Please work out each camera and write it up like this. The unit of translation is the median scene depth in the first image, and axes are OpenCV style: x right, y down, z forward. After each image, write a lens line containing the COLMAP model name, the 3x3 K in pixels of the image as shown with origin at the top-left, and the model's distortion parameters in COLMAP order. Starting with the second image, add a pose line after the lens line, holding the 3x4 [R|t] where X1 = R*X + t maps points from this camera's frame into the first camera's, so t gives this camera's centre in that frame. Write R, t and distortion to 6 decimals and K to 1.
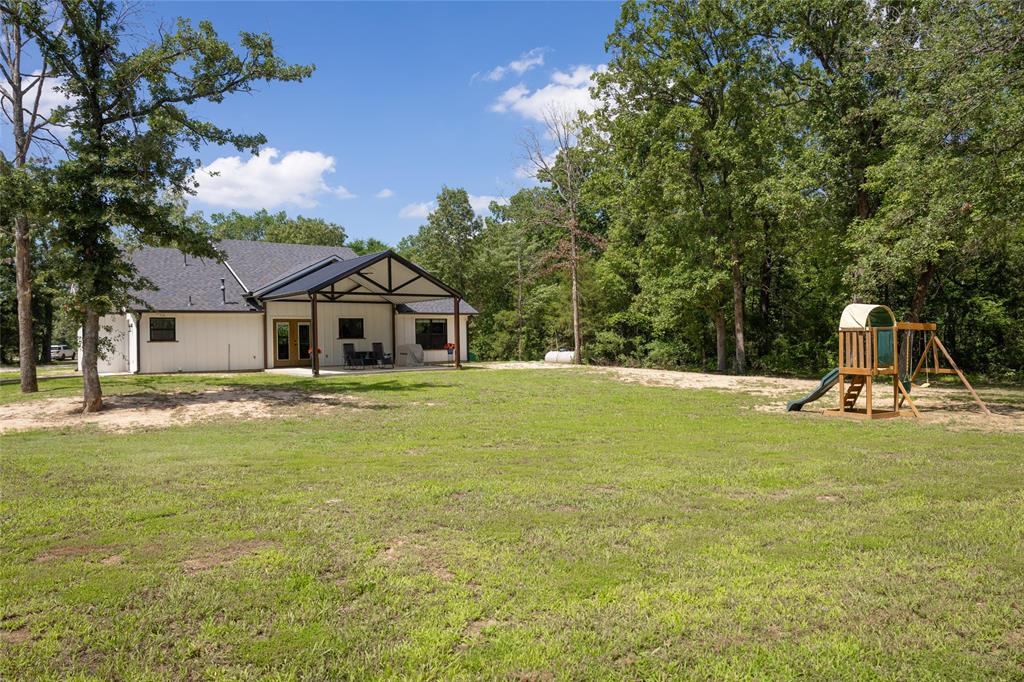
lens RADIAL K [[720.8, 0, 512.0], [0, 720.8, 341.0], [0, 0, 1]] dist [0.002830, 0.002932]
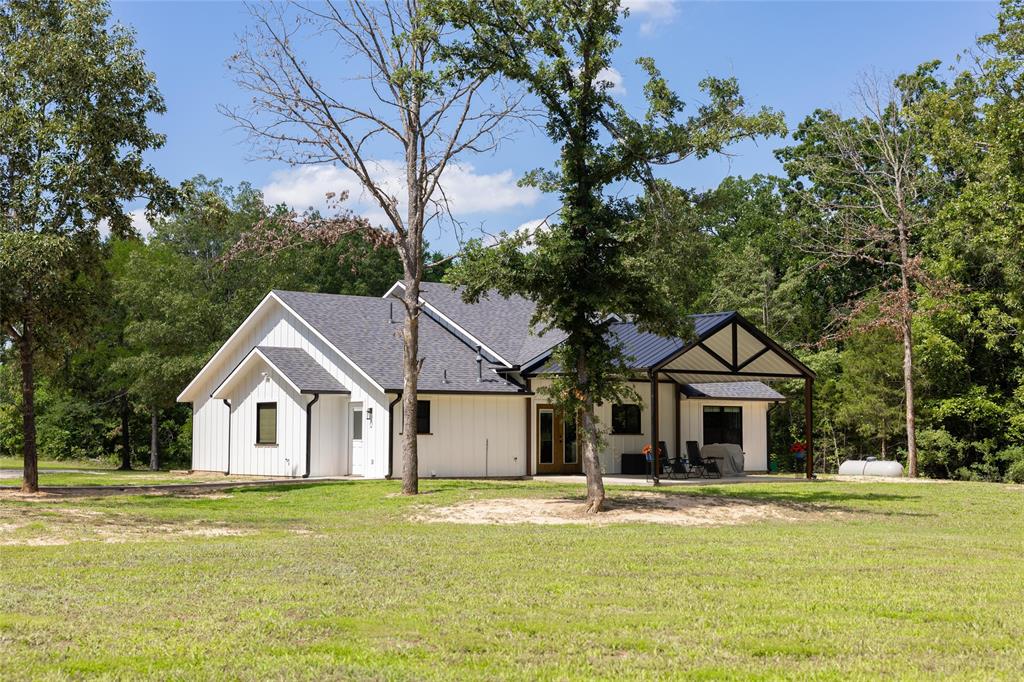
lens RADIAL K [[1569.0, 0, 512.0], [0, 1569.0, 341.0], [0, 0, 1]] dist [0.004280, 0.079651]
pose [[0.999746, 0.018332, 0.013093, -0.349171], [-0.017435, 0.997695, -0.065582, 0.007674], [-0.014265, 0.065337, 0.997761, -0.467660]]
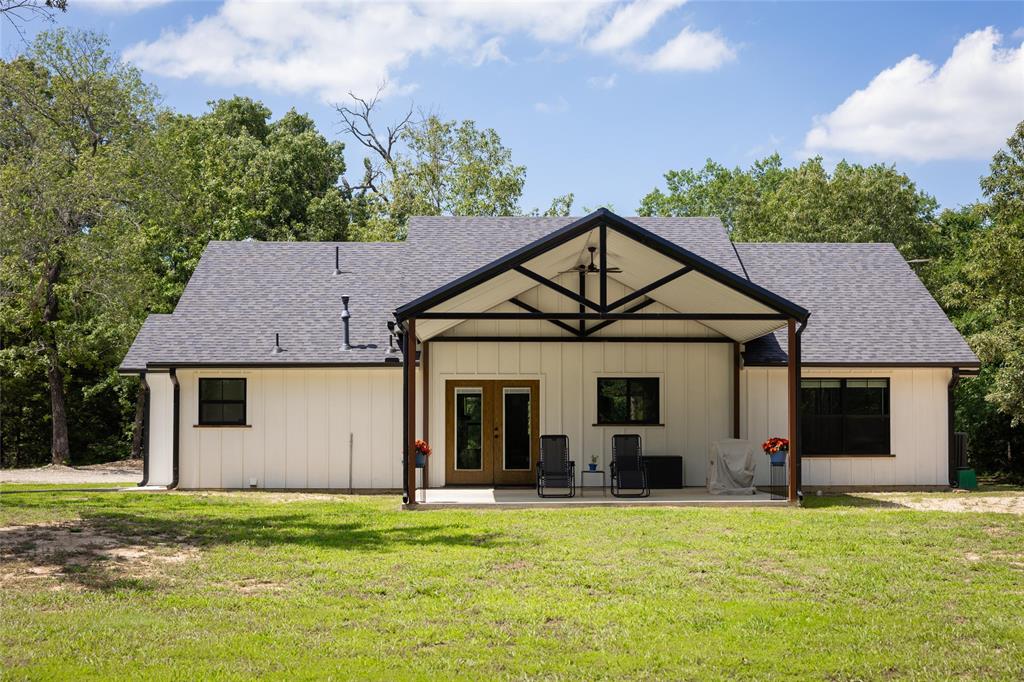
lens RADIAL K [[1569.0, 0, 512.0], [0, 1569.0, 341.0], [0, 0, 1]] dist [0.004280, 0.079651]
pose [[0.794492, -0.024522, -0.606779, 0.283099], [-0.015403, 0.998049, -0.060503, 0.004135], [0.607079, 0.057416, 0.792565, 0.220603]]
